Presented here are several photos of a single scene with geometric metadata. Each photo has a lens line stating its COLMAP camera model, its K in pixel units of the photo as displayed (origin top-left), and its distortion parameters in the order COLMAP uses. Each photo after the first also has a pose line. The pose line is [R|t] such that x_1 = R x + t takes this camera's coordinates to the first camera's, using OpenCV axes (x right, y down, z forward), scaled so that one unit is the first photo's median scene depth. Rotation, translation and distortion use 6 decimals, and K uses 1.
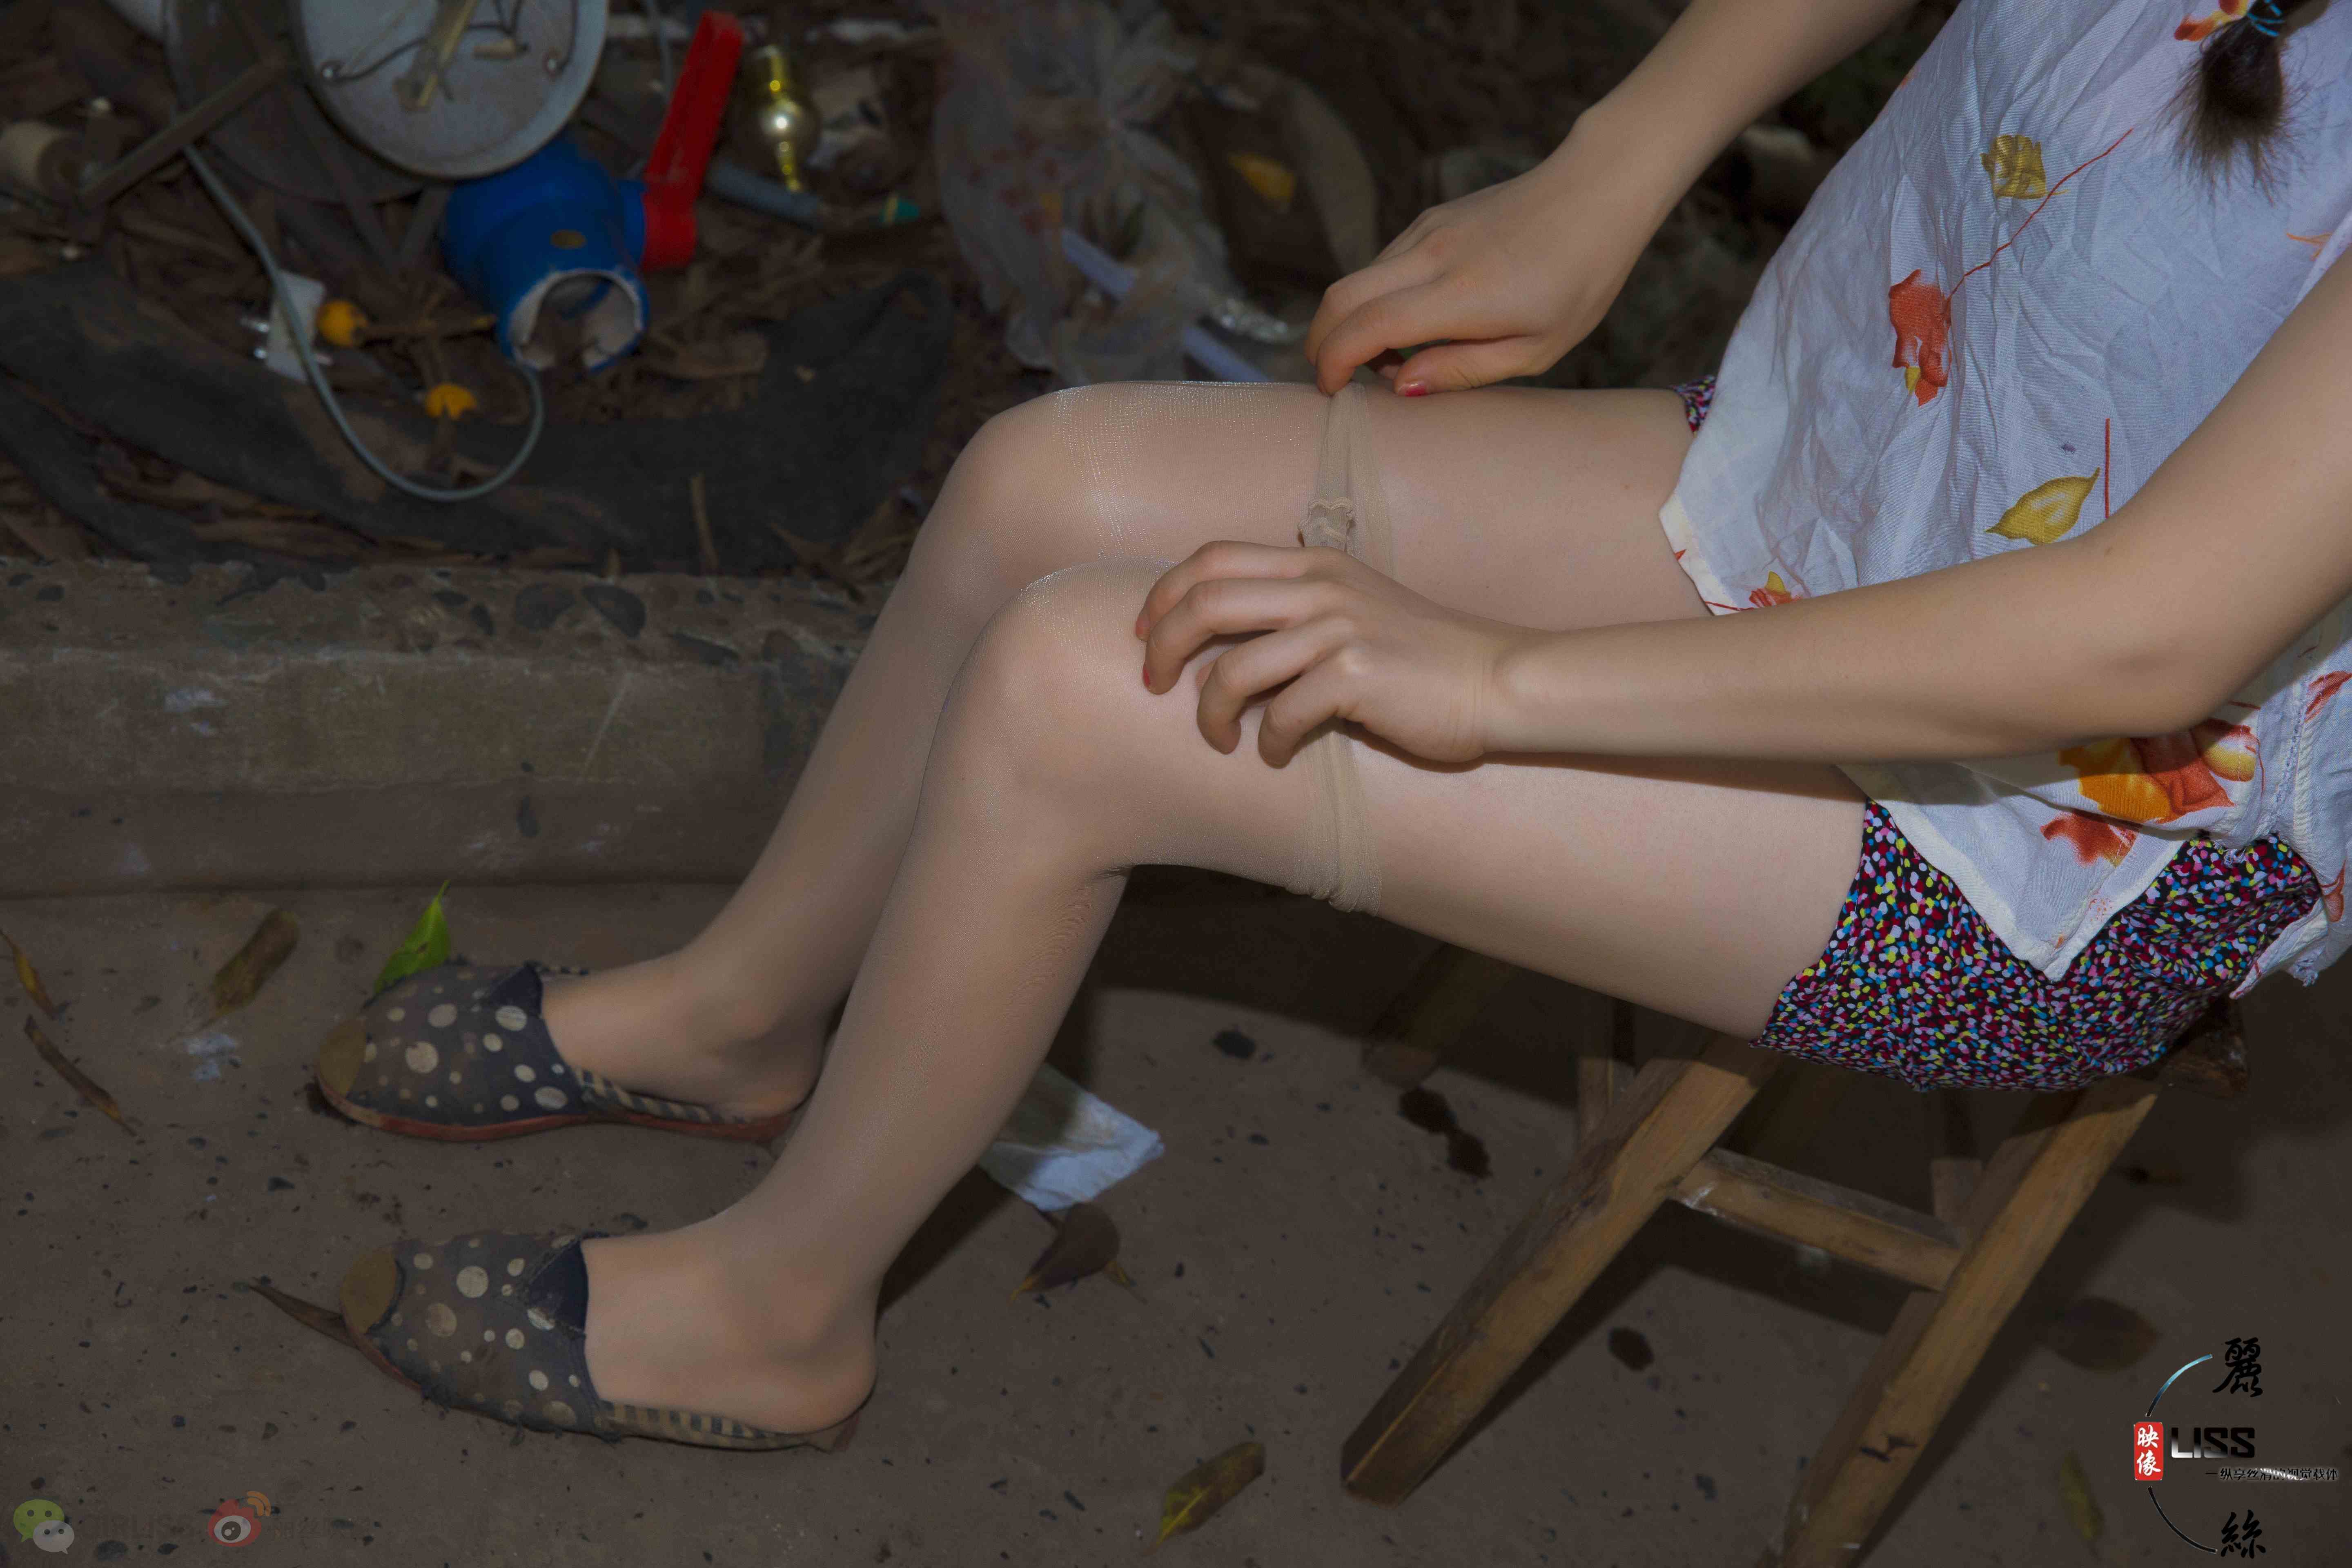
lens RADIAL K [[3619.5, 0, 1176.0], [0, 3619.5, 784.0], [0, 0, 1]] dist [0.126692, 0.031612]
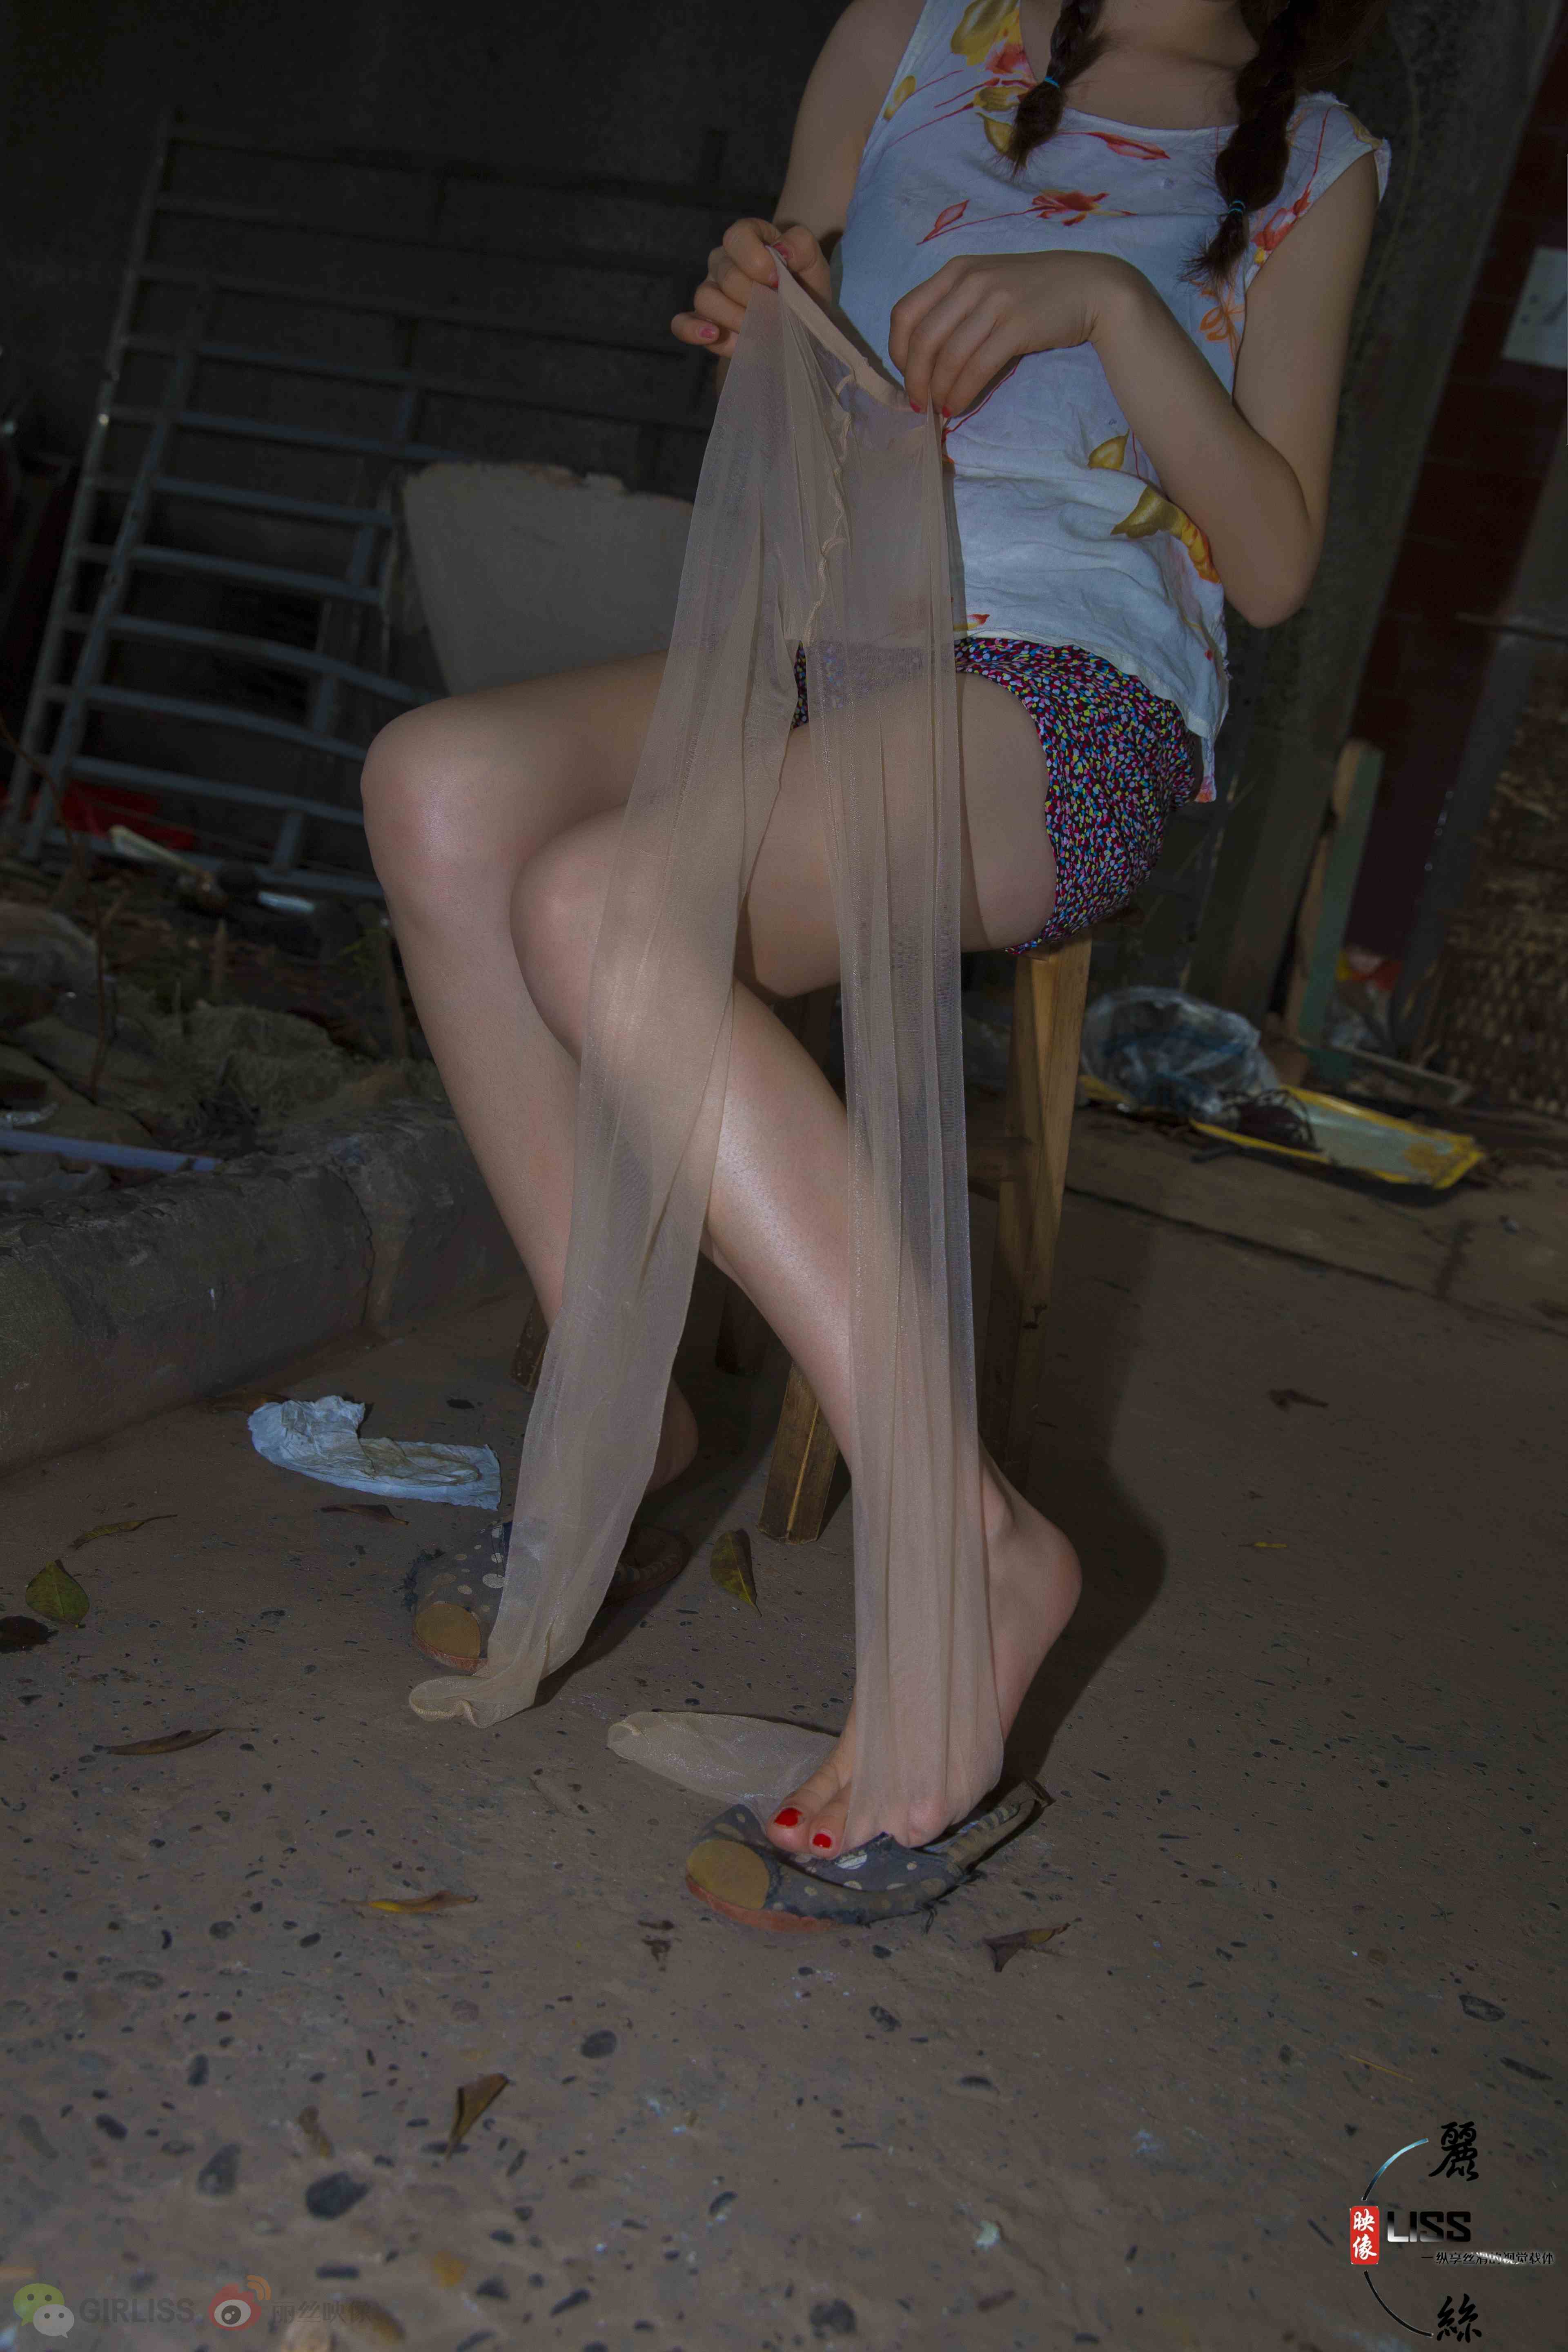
lens RADIAL K [[2186.5, 0, 776.5], [0, 2186.5, 1182.9], [0, 0, 1]] dist [-0.006805, 0.016661]
pose [[0.670916, -0.379984, 0.636776, -0.414077], [0.543510, 0.836162, -0.073685, 0.138232], [-0.504449, 0.395531, 0.767520, 0.324237]]
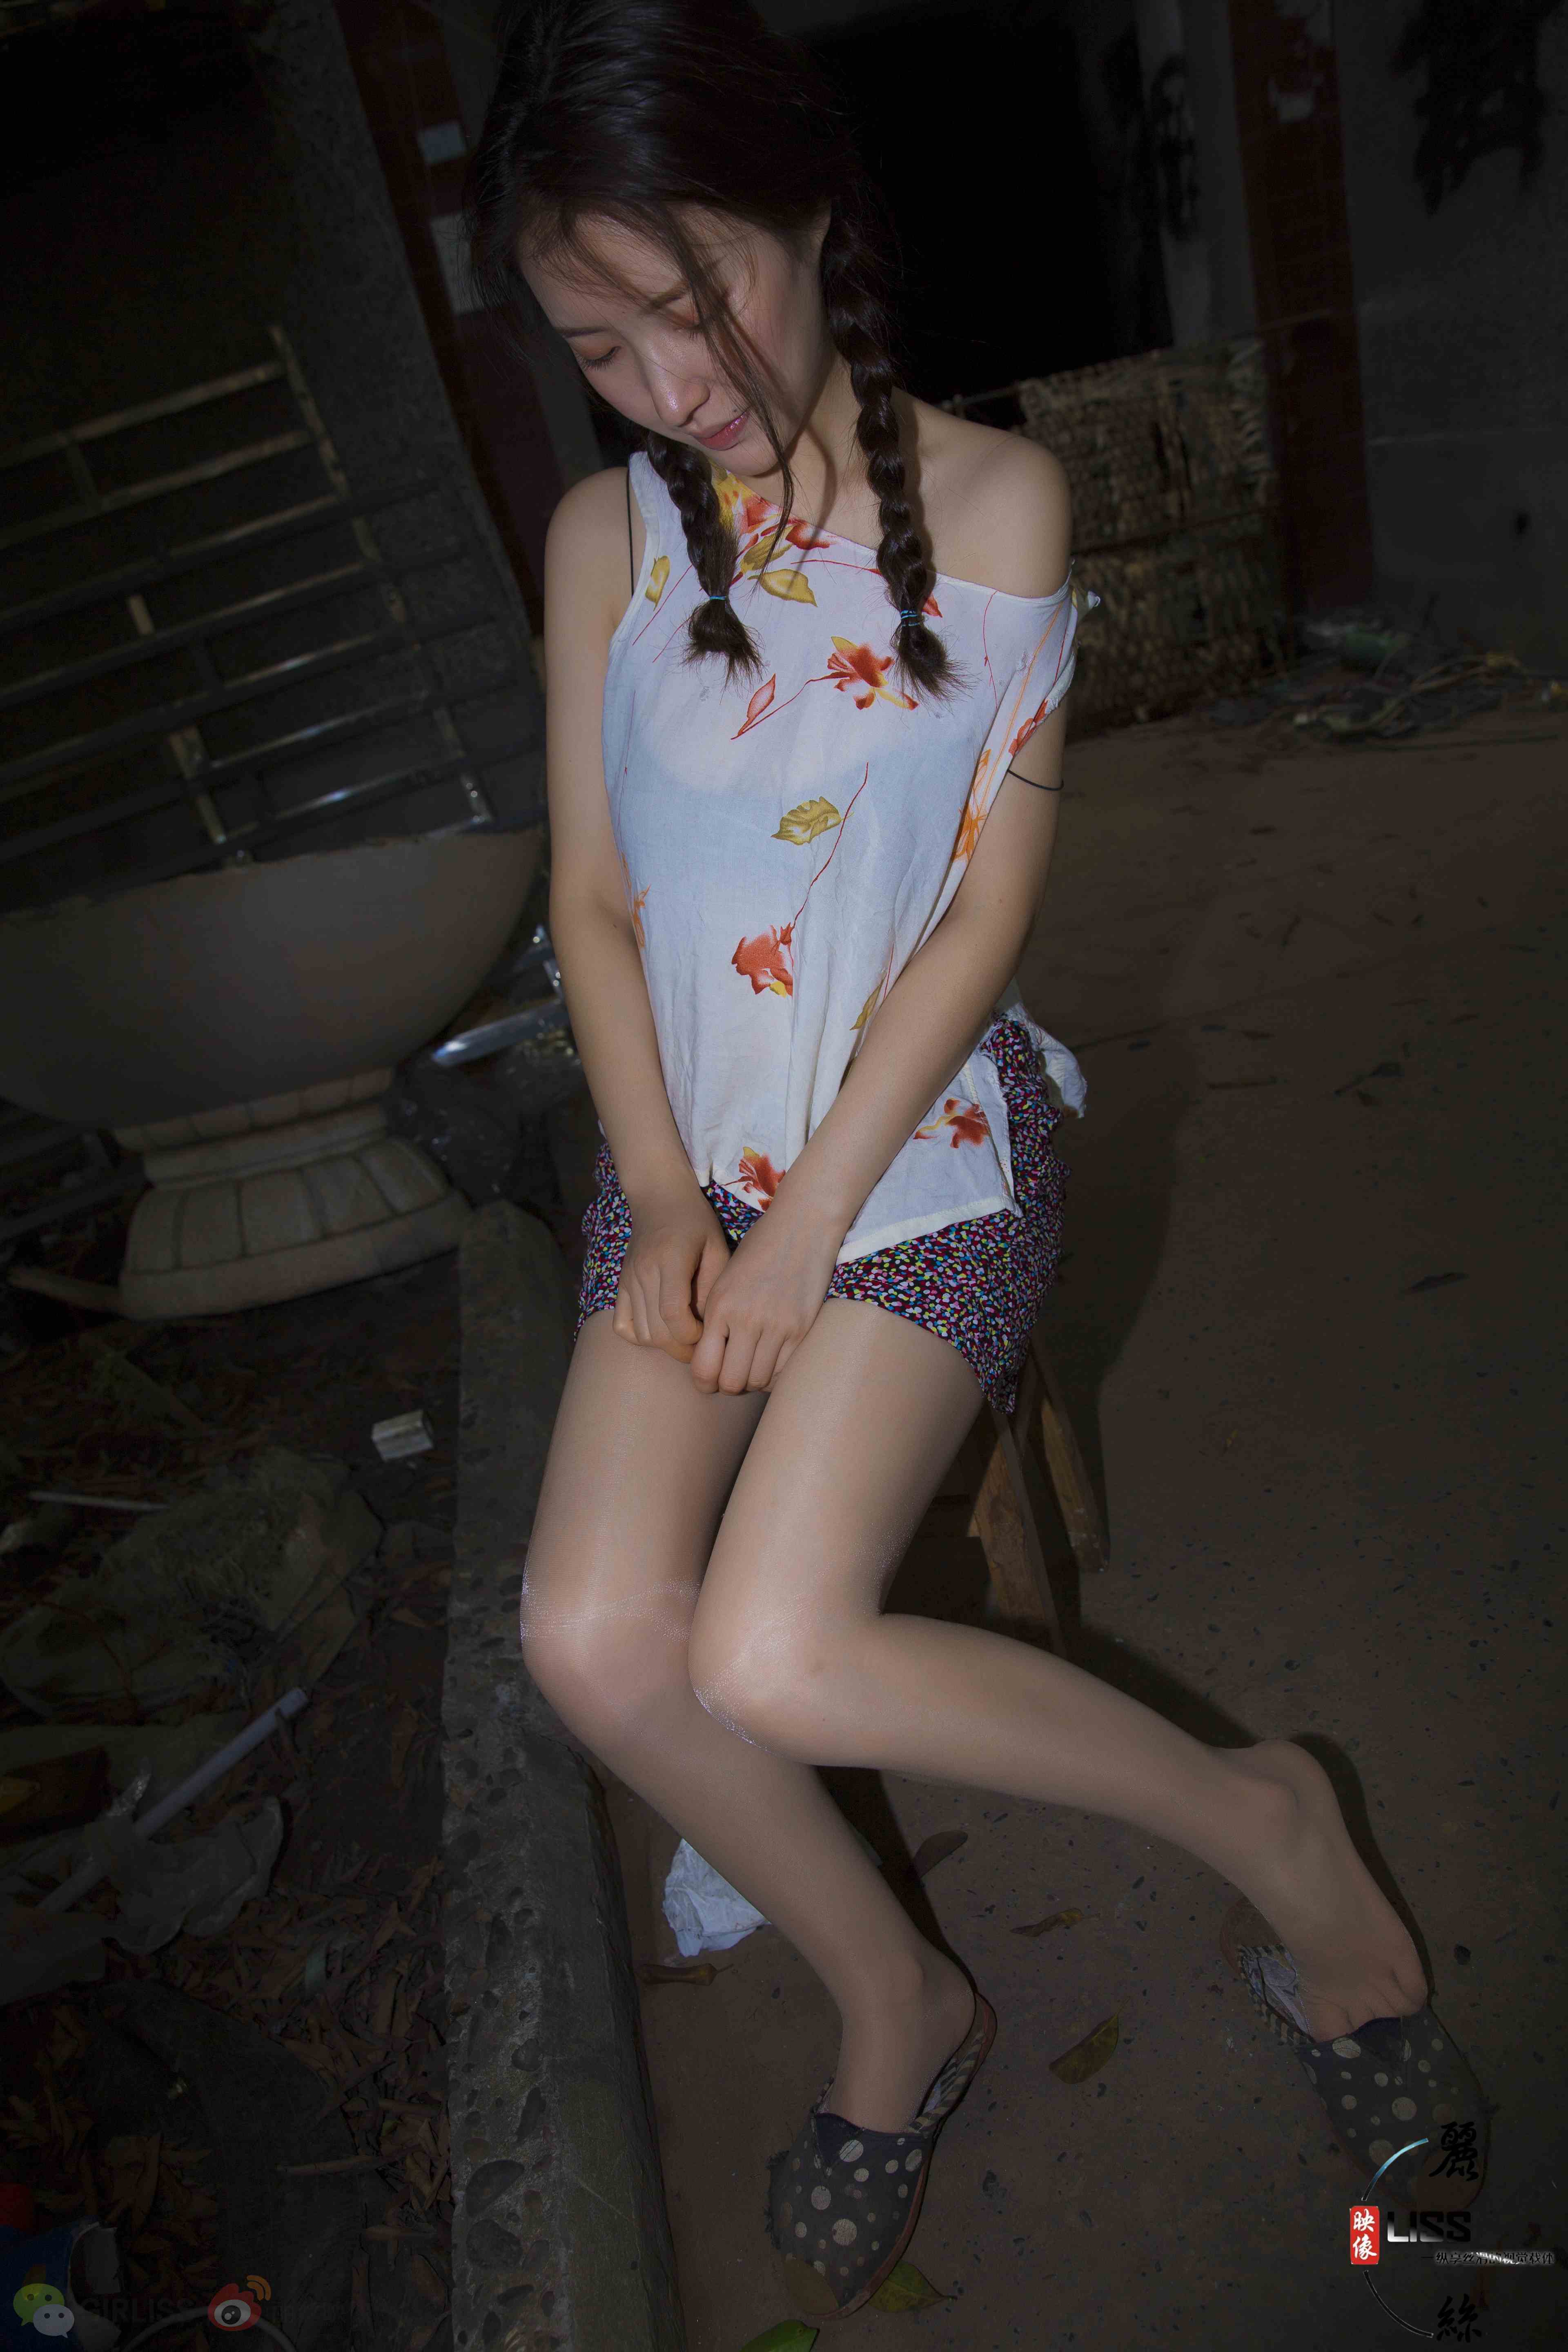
lens RADIAL K [[1582.2, 0, 772.9], [0, 1582.2, 1184.7], [0, 0, 1]] dist [-0.112530, 0.083545]
pose [[0.059255, -0.754931, 0.653122, -0.236741], [0.869534, 0.360391, 0.337680, -0.269054], [-0.490305, 0.547903, 0.677793, 0.429191]]
